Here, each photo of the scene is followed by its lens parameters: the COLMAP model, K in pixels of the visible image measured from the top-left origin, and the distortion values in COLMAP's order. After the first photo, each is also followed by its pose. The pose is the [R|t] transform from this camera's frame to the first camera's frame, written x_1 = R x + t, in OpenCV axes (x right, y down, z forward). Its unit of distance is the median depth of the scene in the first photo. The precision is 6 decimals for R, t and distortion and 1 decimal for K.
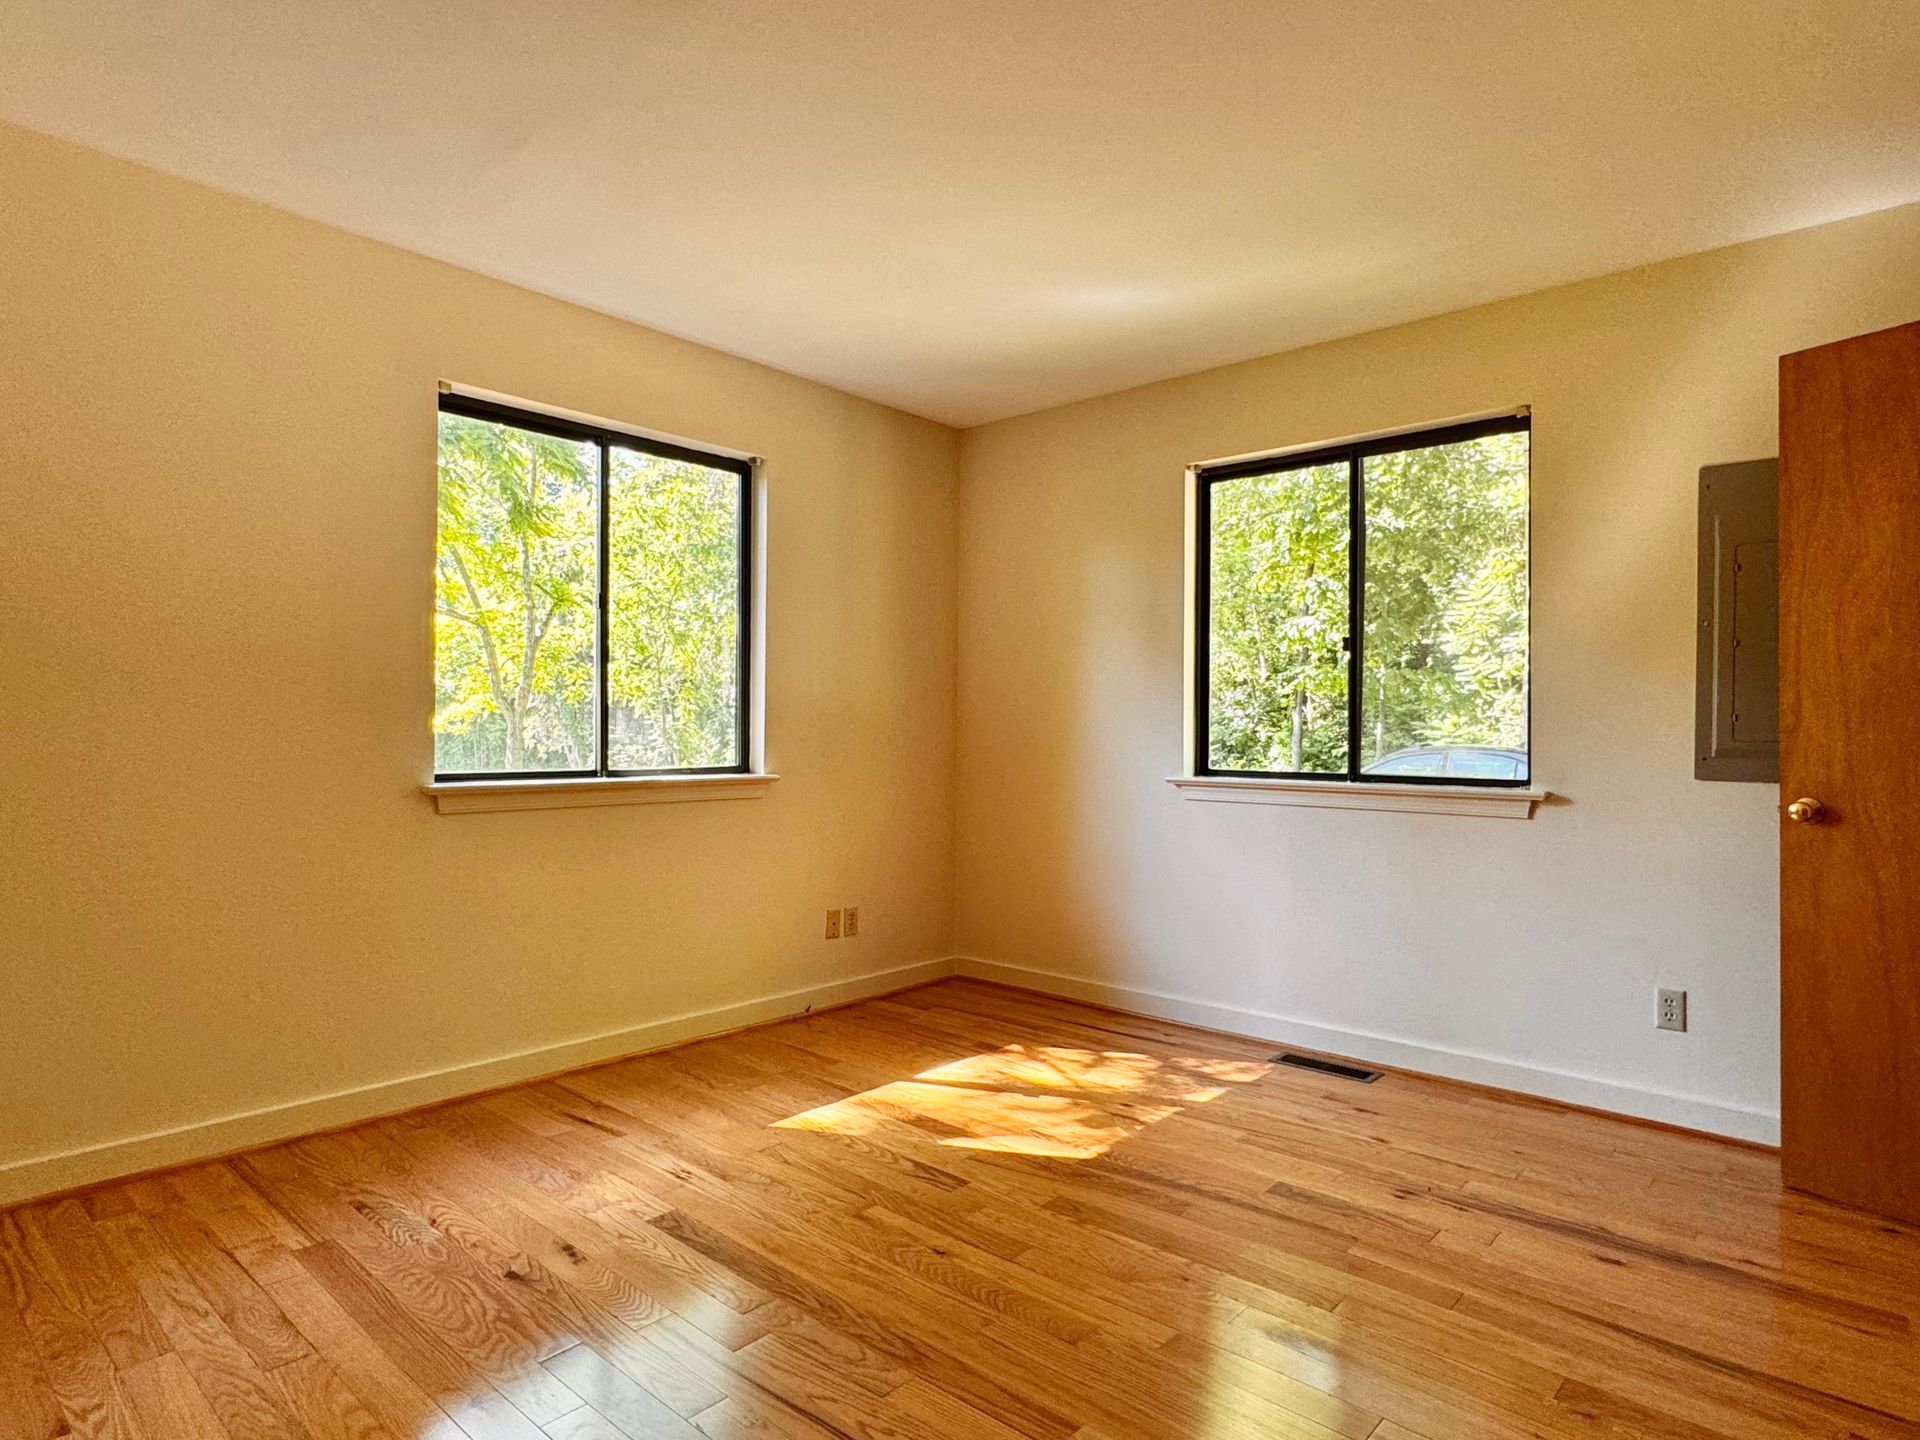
lens RADIAL K [[1075.2, 0, 955.2], [0, 1075.2, 726.0], [0, 0, 1]] dist [-0.003307, 0.001368]
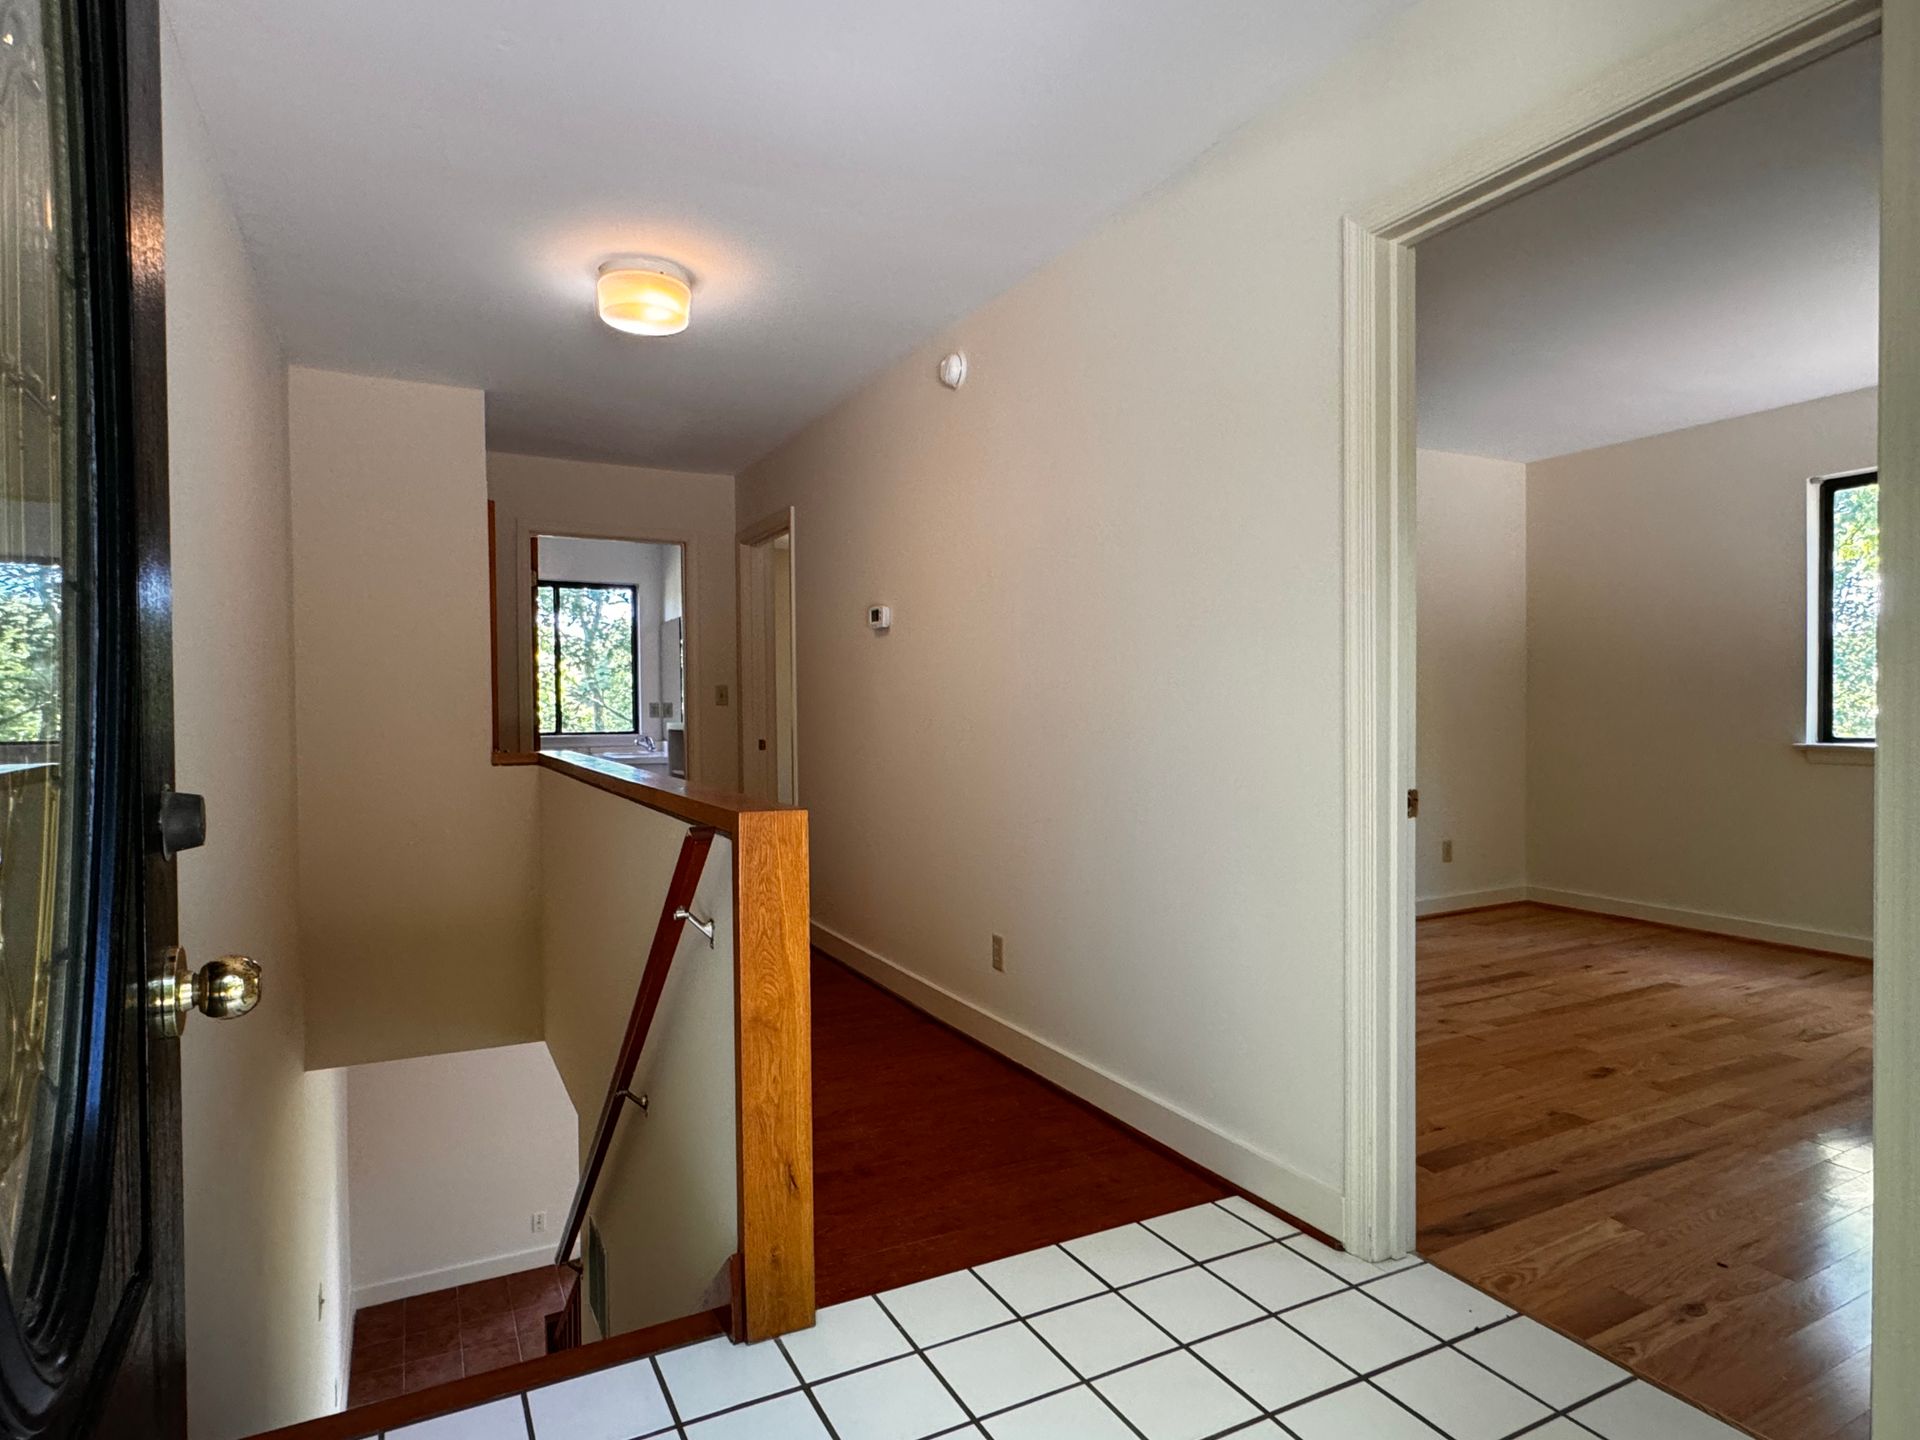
lens RADIAL K [[1075.2, 0, 965.1], [0, 1075.2, 727.1], [0, 0, 1]] dist [-0.003307, 0.001368]
pose [[-0.352342, 0.009428, -0.935824, 1.451276], [0.009892, 0.999931, 0.006349, 0.009619], [0.935819, -0.007020, -0.352411, 0.433543]]
